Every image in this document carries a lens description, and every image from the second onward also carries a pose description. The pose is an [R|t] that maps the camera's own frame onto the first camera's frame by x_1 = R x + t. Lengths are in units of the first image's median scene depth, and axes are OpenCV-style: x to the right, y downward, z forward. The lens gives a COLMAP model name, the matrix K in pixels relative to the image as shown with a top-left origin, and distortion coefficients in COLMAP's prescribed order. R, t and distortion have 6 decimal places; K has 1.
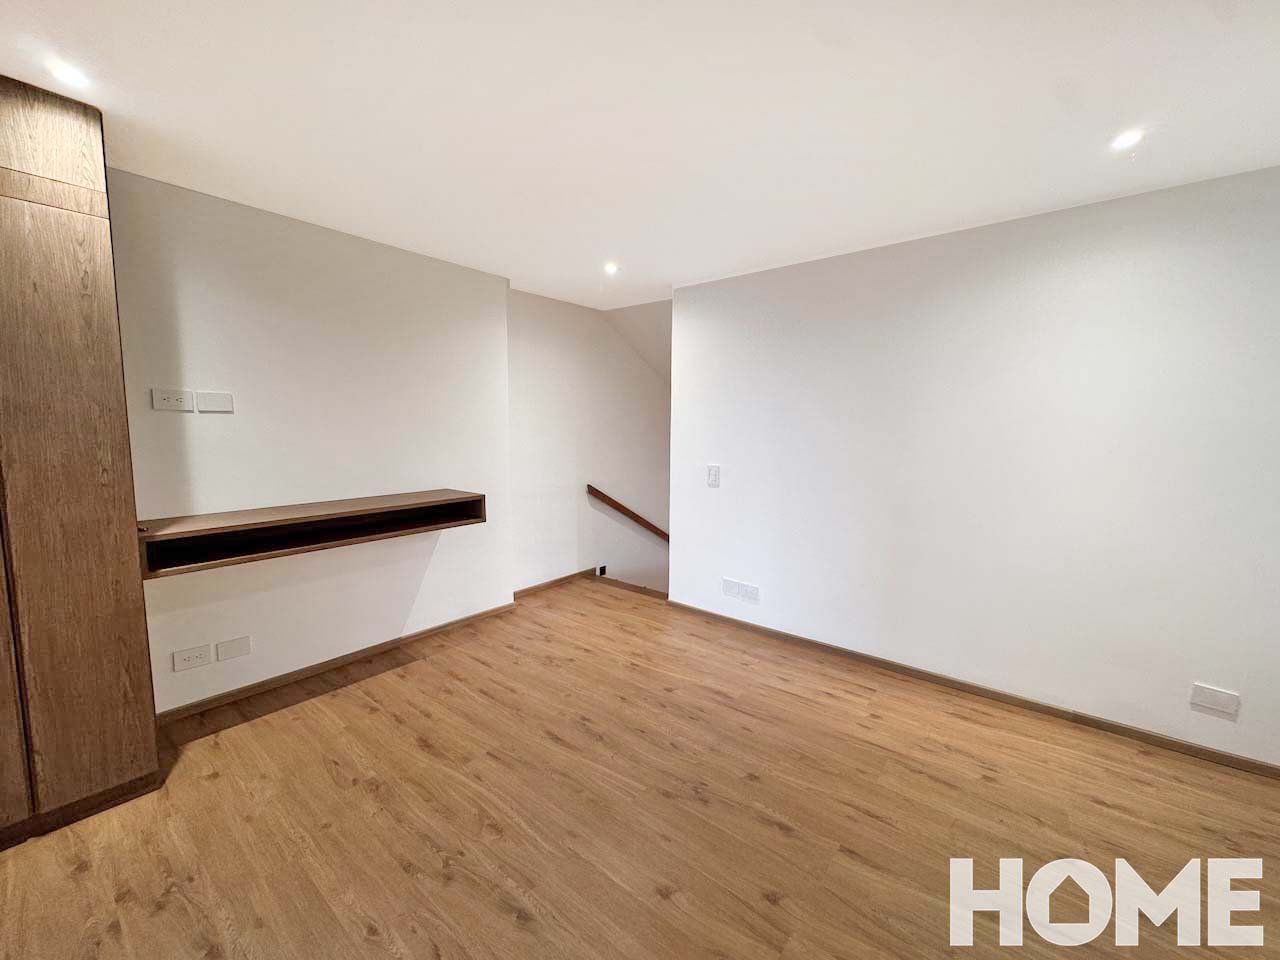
lens RADIAL K [[506.9, 0, 639.7], [0, 506.9, 479.8], [0, 0, 1]] dist [-0.005998, -0.000581]
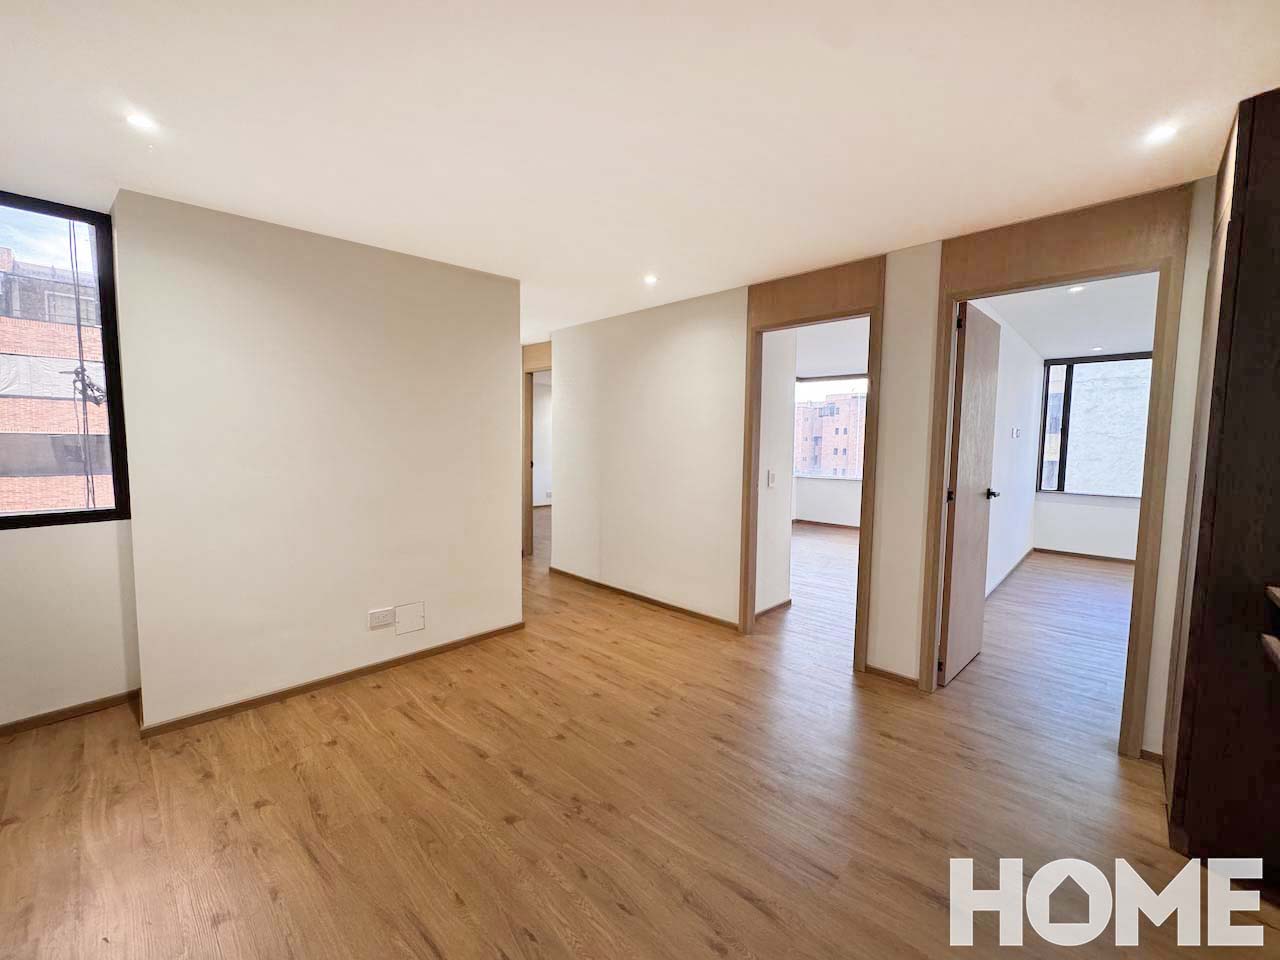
lens RADIAL K [[506.9, 0, 640.7], [0, 506.9, 475.8], [0, 0, 1]] dist [-0.005998, -0.000581]
pose [[-0.996800, -0.028512, 0.074682, -0.057148], [-0.015448, 0.985327, 0.169977, -0.172575], [-0.078433, 0.168279, -0.982614, 1.786333]]
